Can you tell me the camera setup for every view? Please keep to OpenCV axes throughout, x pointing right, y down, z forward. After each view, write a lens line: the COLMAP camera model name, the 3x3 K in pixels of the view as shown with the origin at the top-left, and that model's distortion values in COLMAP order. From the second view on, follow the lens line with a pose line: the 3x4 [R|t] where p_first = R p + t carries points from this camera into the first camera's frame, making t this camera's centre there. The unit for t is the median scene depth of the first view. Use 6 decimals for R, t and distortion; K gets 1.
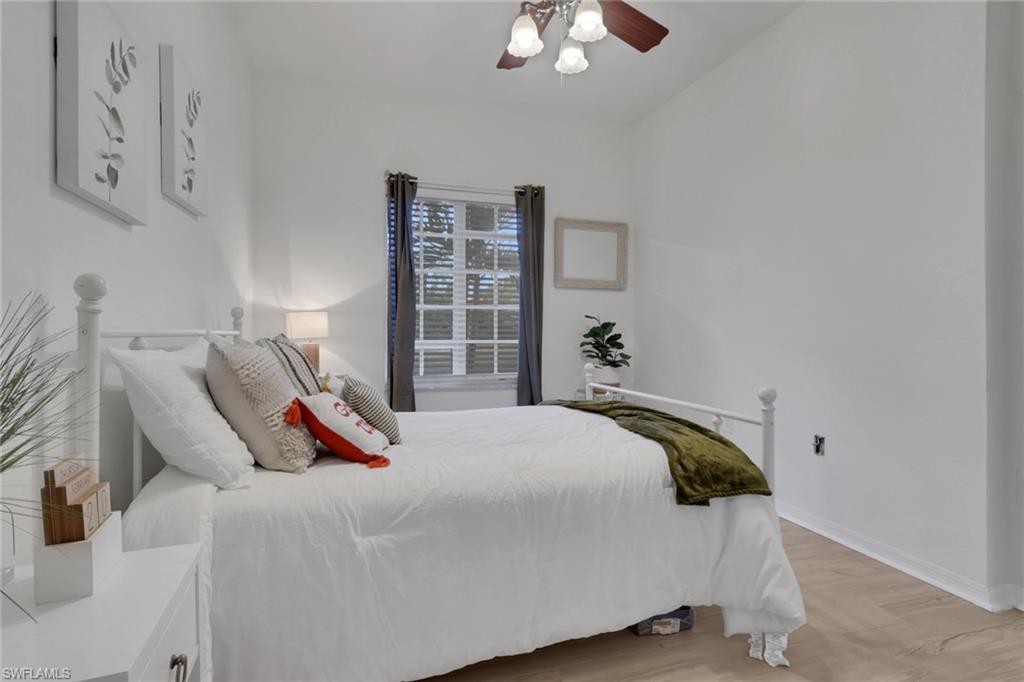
lens RADIAL K [[516.5, 0, 508.6], [0, 516.5, 338.8], [0, 0, 1]] dist [0.003503, 0.001211]
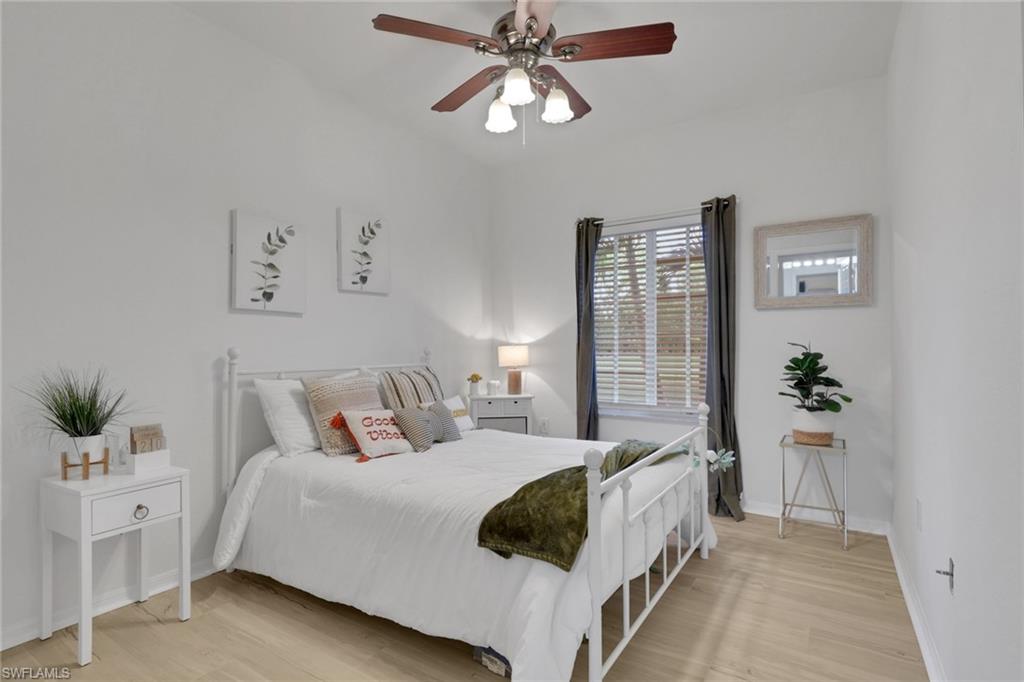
lens RADIAL K [[516.5, 0, 508.5], [0, 516.5, 343.6], [0, 0, 1]] dist [0.003503, 0.001211]
pose [[0.619807, -0.009583, -0.784696, 0.592488], [-0.000442, 0.999921, -0.012561, -0.039985], [0.784754, 0.008132, 0.619754, 0.192304]]
